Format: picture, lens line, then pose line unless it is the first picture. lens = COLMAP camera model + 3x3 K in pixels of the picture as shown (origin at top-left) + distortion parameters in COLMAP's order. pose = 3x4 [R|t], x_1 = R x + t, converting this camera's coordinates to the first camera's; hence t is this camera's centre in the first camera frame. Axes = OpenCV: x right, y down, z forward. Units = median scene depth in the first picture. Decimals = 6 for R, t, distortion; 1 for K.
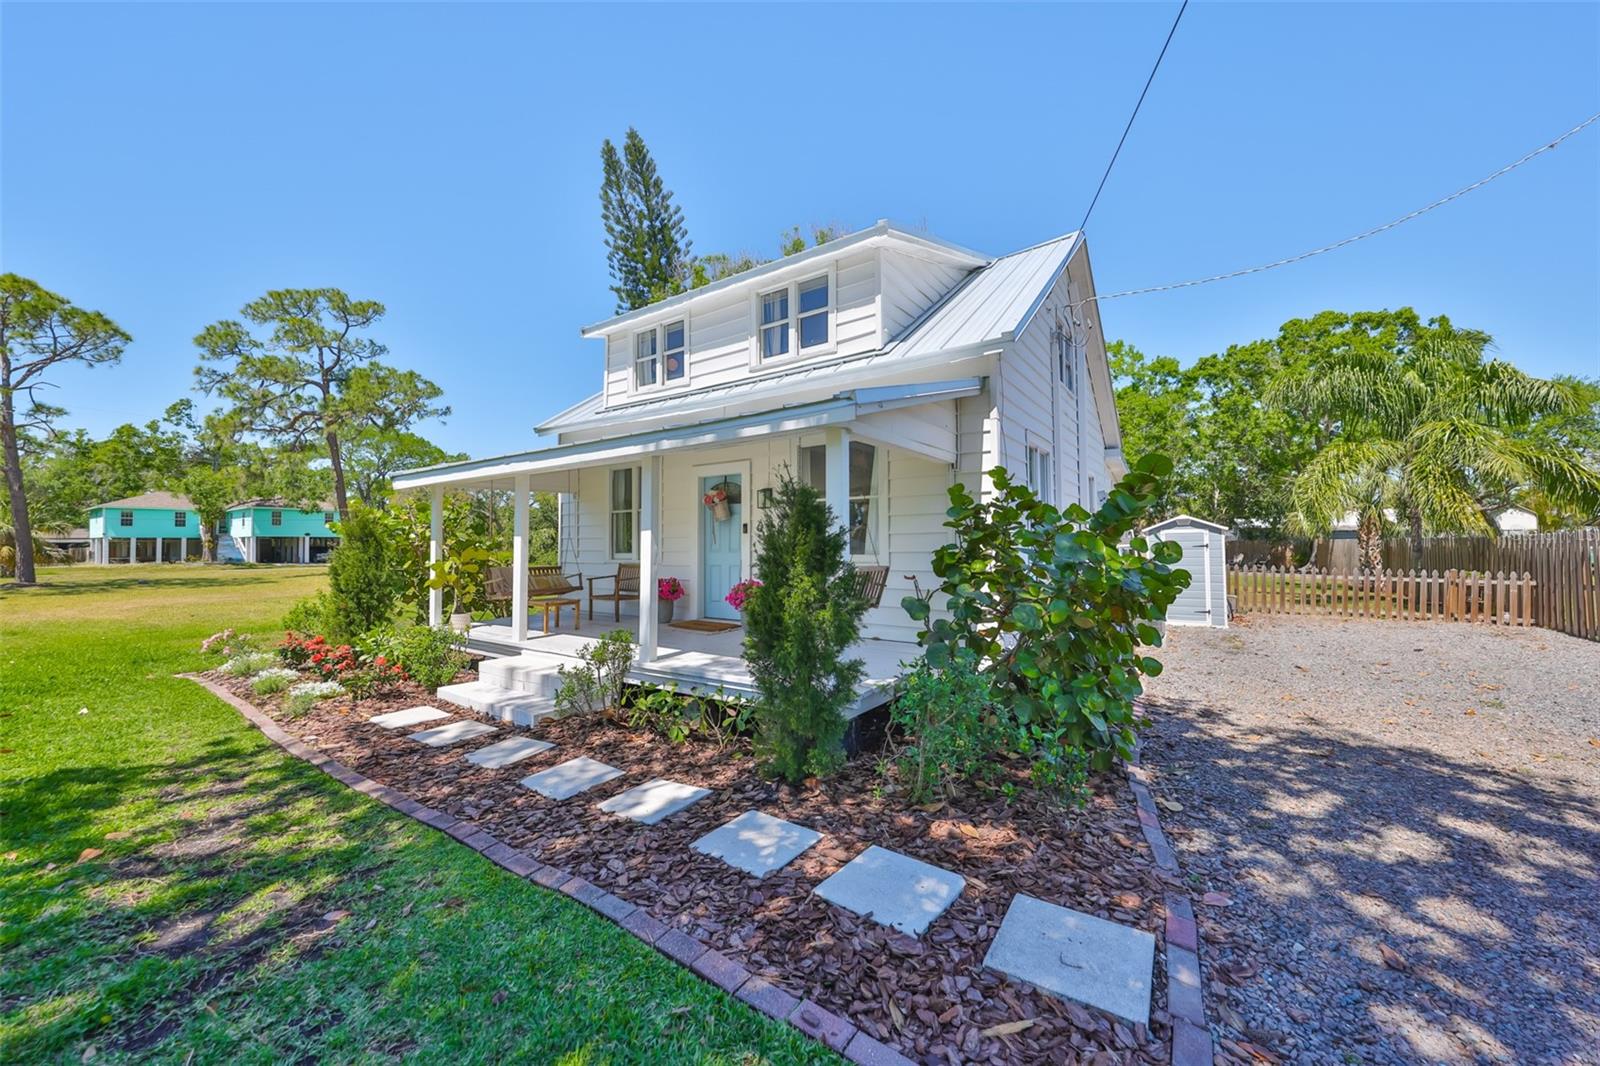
lens RADIAL K [[605.7, 0, 806.7], [0, 605.7, 527.6], [0, 0, 1]] dist [-0.001002, -0.000055]
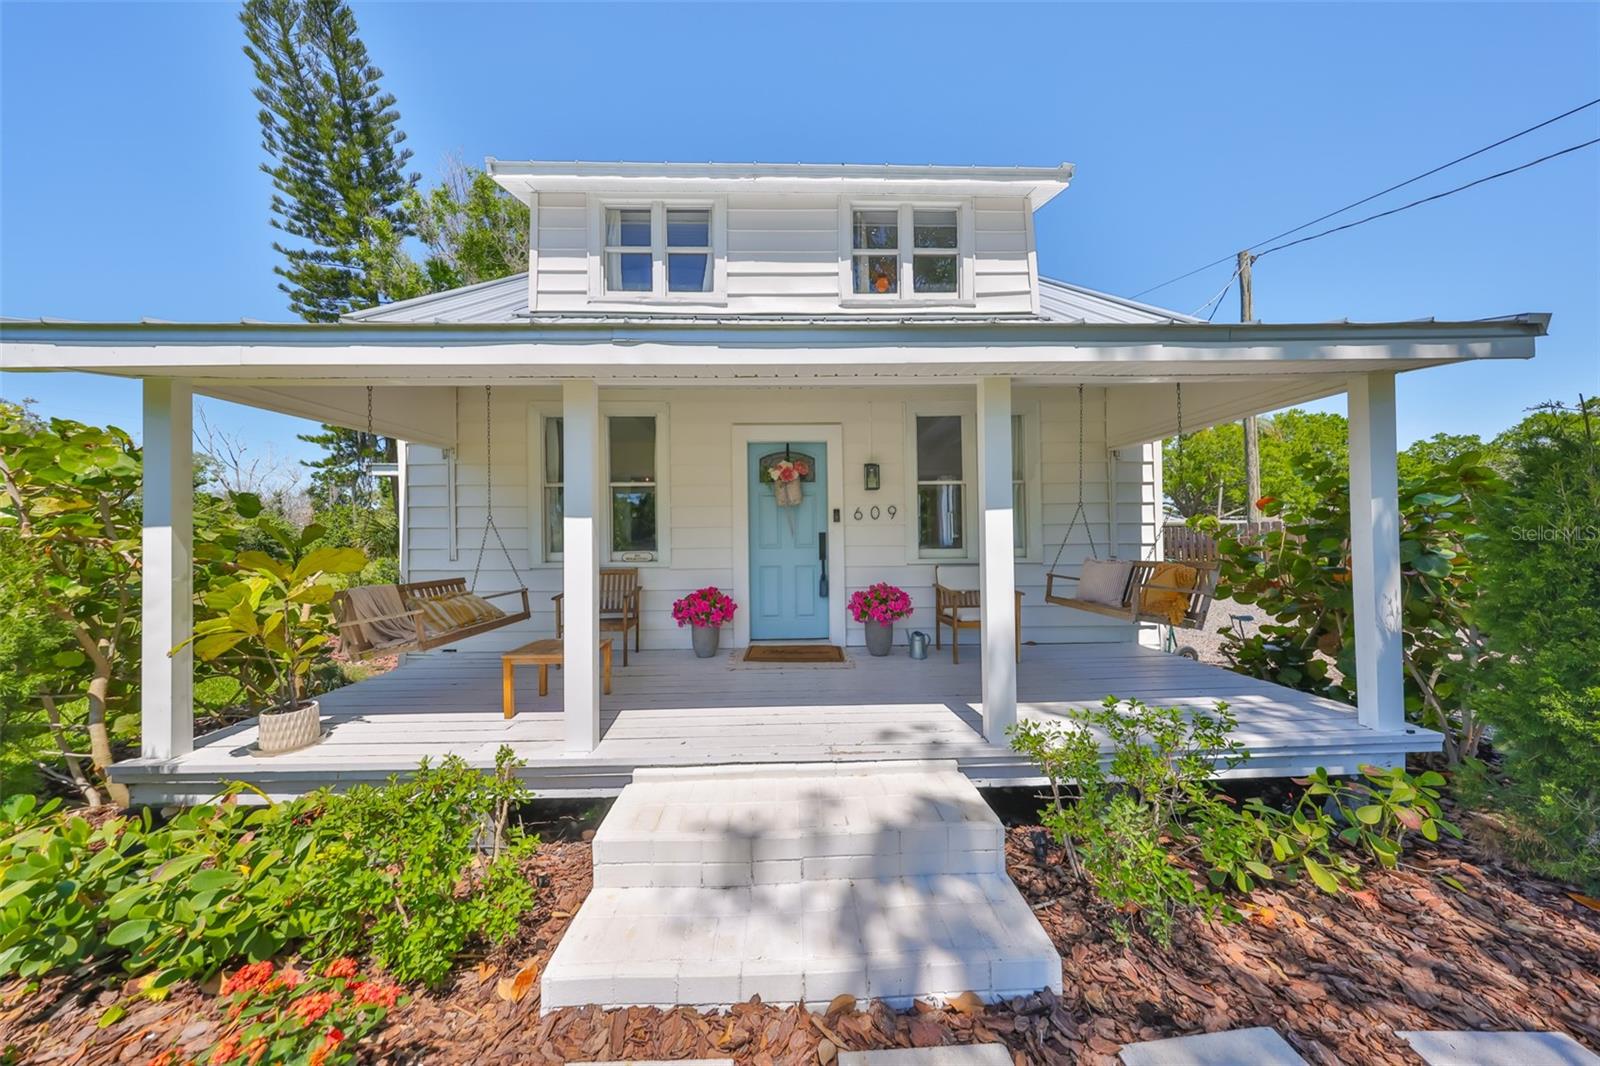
lens RADIAL K [[492.5, 0, 812.0], [0, 492.5, 535.7], [0, 0, 1]] dist [-0.001335, -0.000090]
pose [[0.797428, -0.002429, 0.603409, -0.439827], [-0.010059, 0.999799, 0.017318, 0.014689], [-0.603330, -0.019880, 0.797244, 0.475714]]
